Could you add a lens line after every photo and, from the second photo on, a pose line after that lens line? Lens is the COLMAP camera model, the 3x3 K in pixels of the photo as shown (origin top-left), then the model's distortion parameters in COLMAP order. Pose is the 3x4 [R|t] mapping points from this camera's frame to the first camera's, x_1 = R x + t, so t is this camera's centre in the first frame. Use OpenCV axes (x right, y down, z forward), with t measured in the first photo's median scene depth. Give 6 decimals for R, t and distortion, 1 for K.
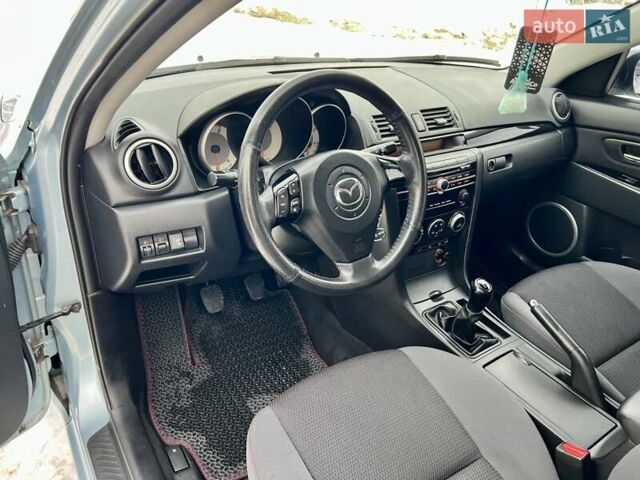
lens RADIAL K [[478.3, 0, 320.0], [0, 478.3, 240.0], [0, 0, 1]] dist [0.061388, -0.091073]
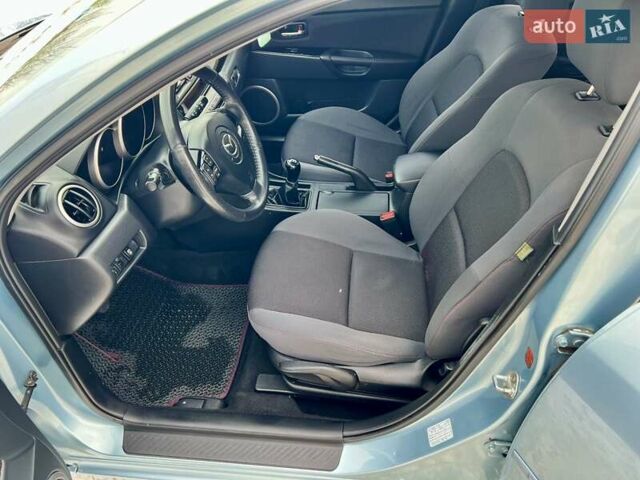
lens RADIAL K [[478.3, 0, 320.0], [0, 478.3, 240.0], [0, 0, 1]] dist [0.061388, -0.091073]
pose [[0.623636, -0.571318, 0.533548, -0.511397], [0.436702, 0.820722, 0.368384, -0.208653], [-0.648359, 0.003263, 0.761328, -0.160987]]
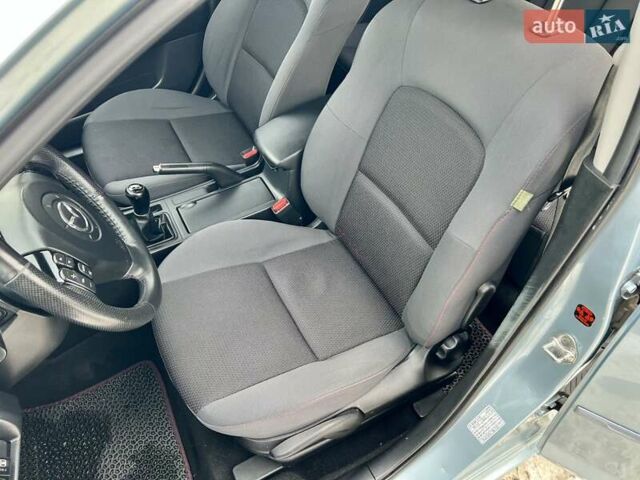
lens RADIAL K [[478.3, 0, 320.0], [0, 478.3, 240.0], [0, 0, 1]] dist [0.061388, -0.091073]
pose [[0.086121, -0.791411, 0.605188, -0.344807], [0.528434, 0.551244, 0.645669, -0.304799], [-0.844595, 0.264196, 0.465682, 0.191971]]
